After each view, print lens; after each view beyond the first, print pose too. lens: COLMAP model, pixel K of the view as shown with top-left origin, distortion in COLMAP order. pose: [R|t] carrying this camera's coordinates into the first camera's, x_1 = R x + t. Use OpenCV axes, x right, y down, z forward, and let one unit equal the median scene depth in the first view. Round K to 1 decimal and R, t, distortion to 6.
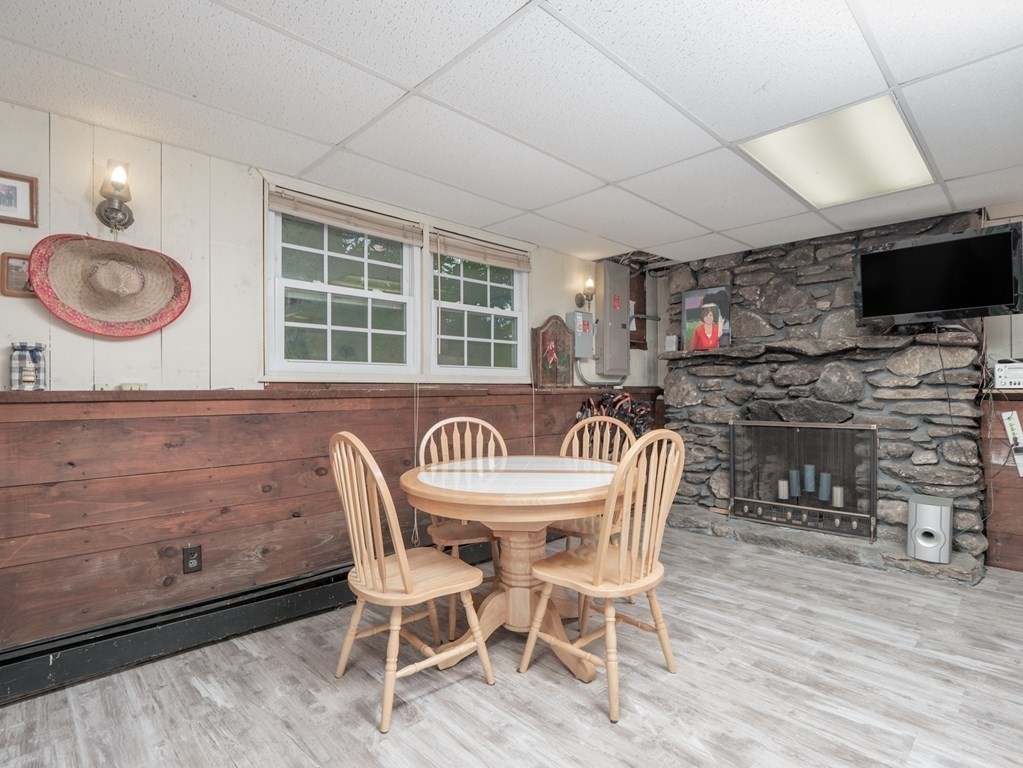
lens RADIAL K [[525.5, 0, 515.2], [0, 525.5, 387.0], [0, 0, 1]] dist [-0.009763, -0.001371]
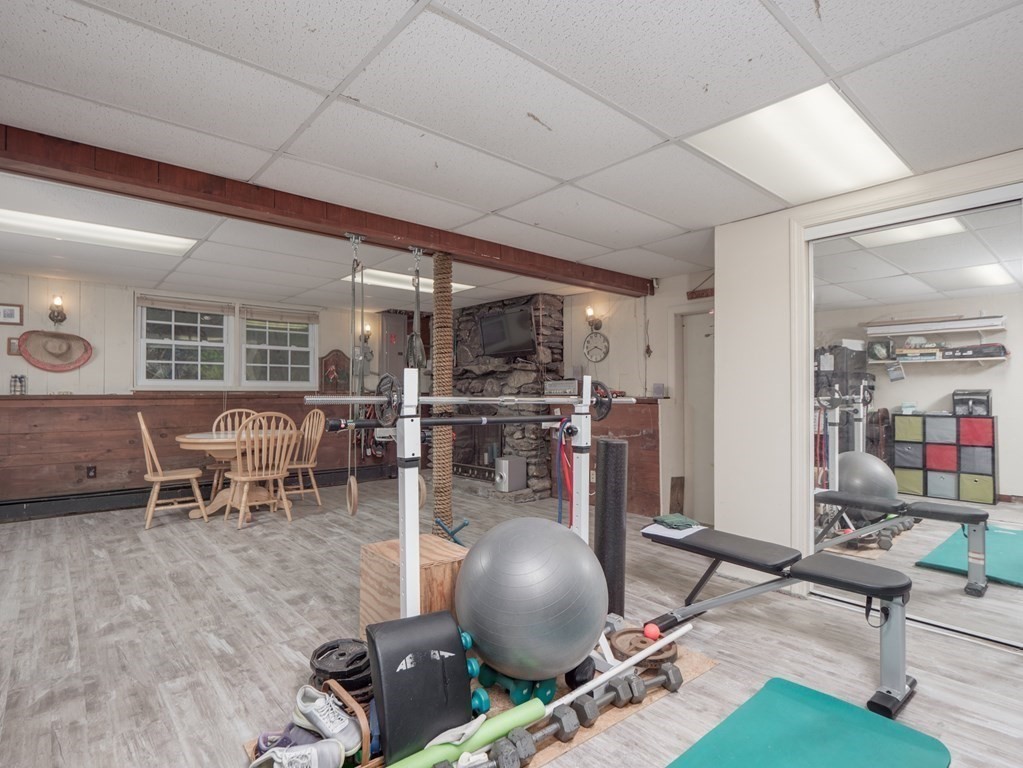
lens RADIAL K [[539.5, 0, 511.5], [0, 539.5, 384.0], [0, 0, 1]] dist [-0.005146, -0.001009]
pose [[0.998633, 0.002965, -0.052180, 1.204941], [-0.003571, 0.999927, -0.011526, -0.017948], [0.052142, 0.011696, 0.998571, -1.112908]]
